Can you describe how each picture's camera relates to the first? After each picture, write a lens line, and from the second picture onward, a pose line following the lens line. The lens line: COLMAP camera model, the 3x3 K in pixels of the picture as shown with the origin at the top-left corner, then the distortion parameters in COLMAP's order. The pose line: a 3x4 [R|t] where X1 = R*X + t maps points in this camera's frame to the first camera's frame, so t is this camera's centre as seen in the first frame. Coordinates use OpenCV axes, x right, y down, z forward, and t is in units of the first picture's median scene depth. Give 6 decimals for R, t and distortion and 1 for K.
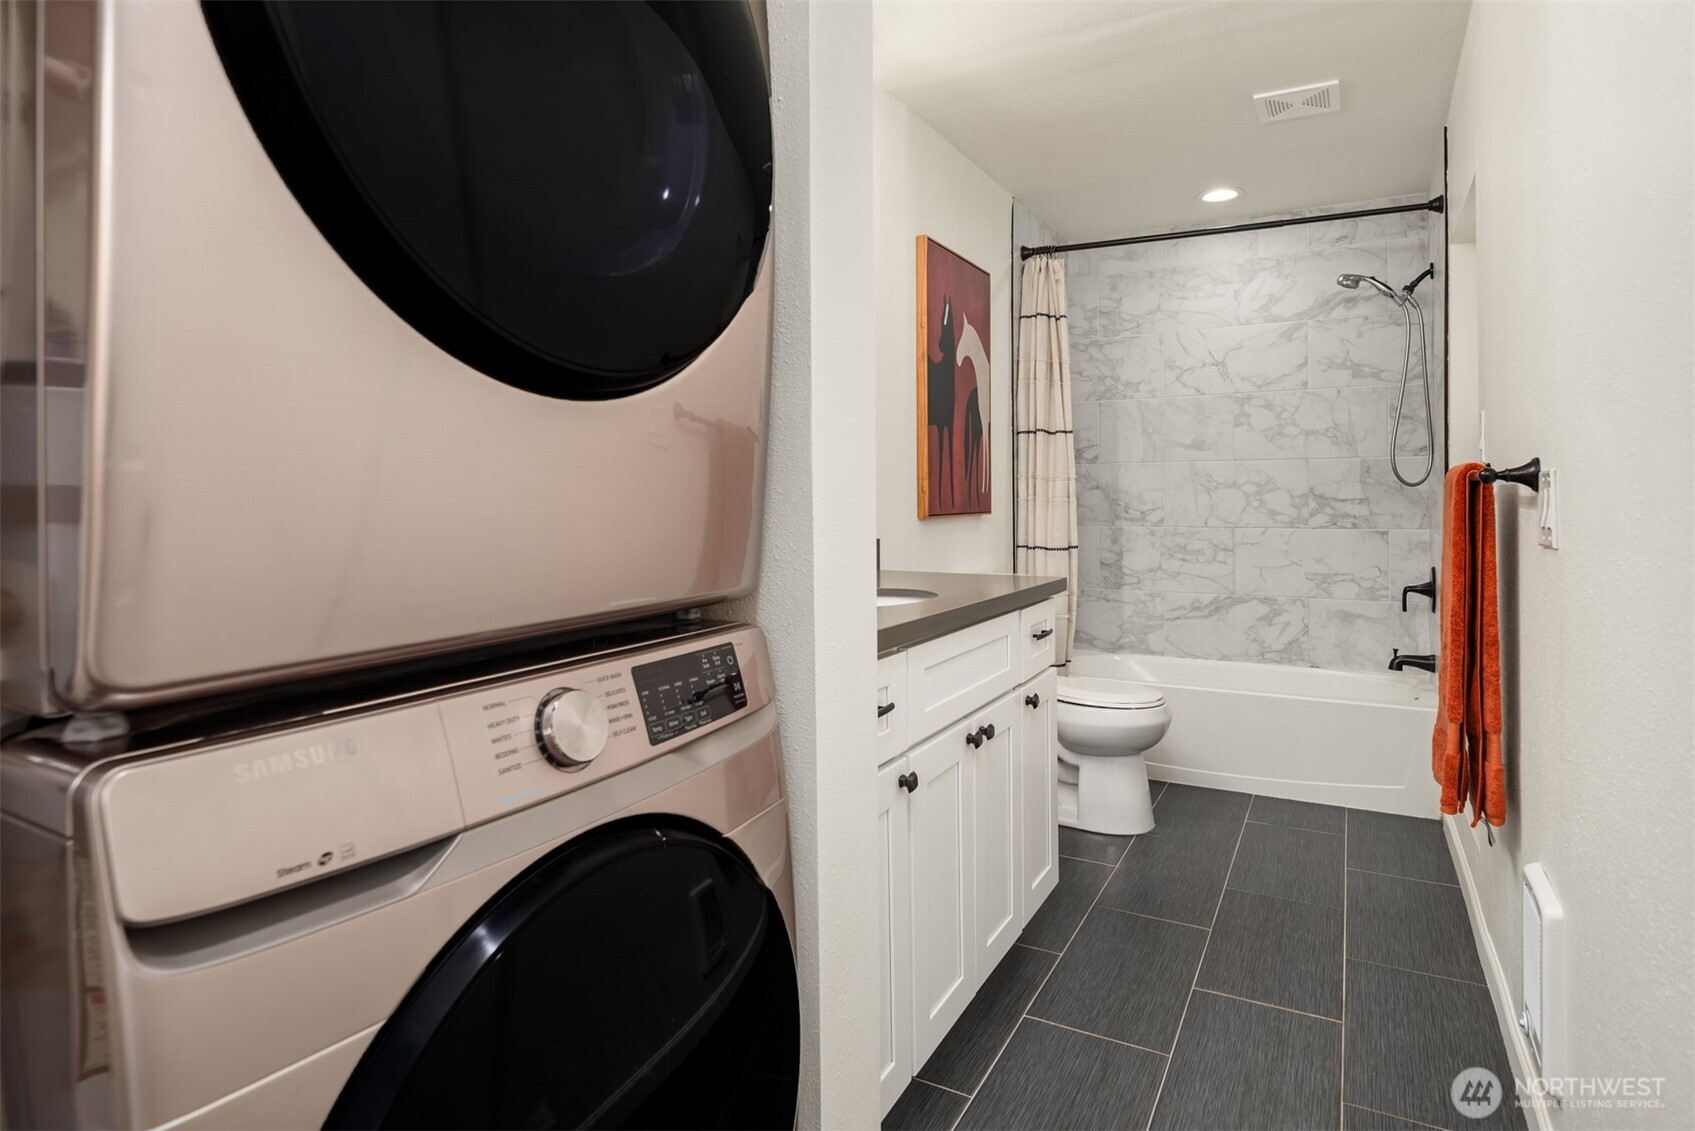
lens RADIAL K [[921.9, 0, 841.6], [0, 921.9, 501.1], [0, 0, 1]] dist [-0.000971, -0.005570]
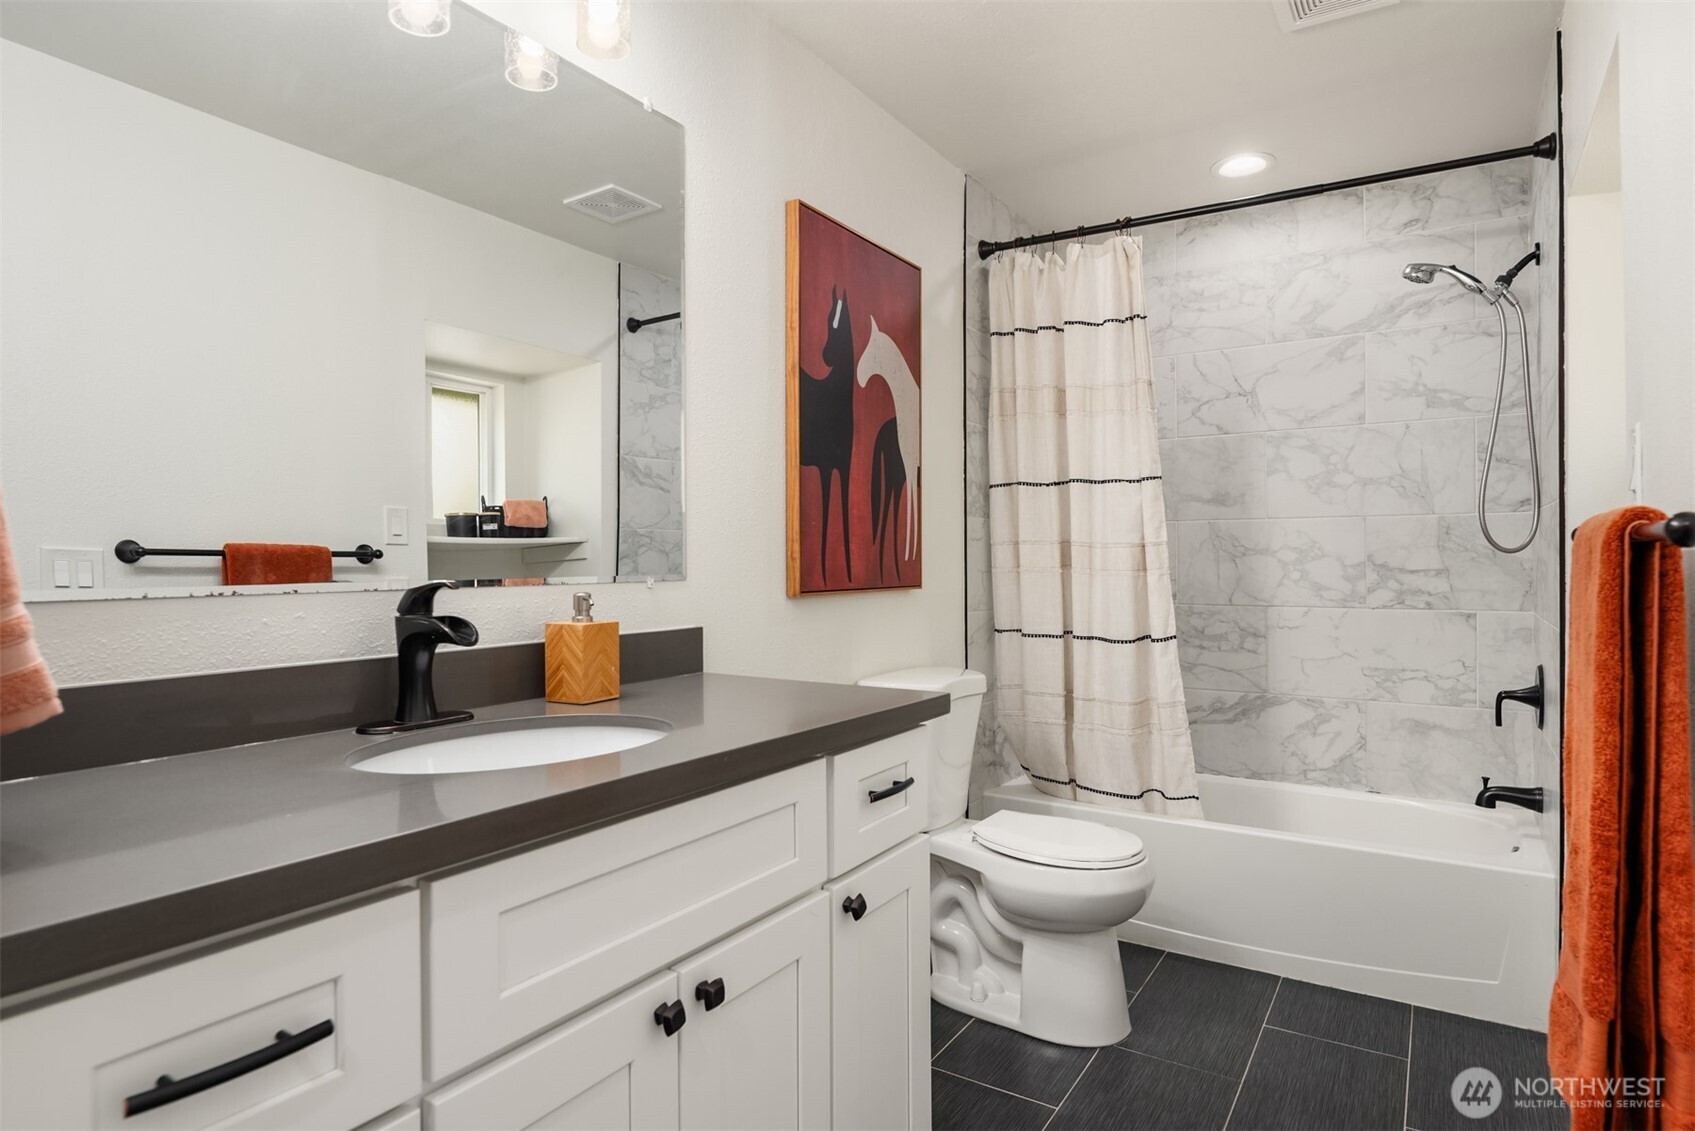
lens RADIAL K [[921.9, 0, 848.5], [0, 921.9, 561.9], [0, 0, 1]] dist [-0.000971, -0.005570]
pose [[0.997734, 0.002870, -0.067217, 0.156828], [-0.003219, 0.999982, -0.005073, -0.003874], [0.067201, 0.005278, 0.997725, 0.254953]]
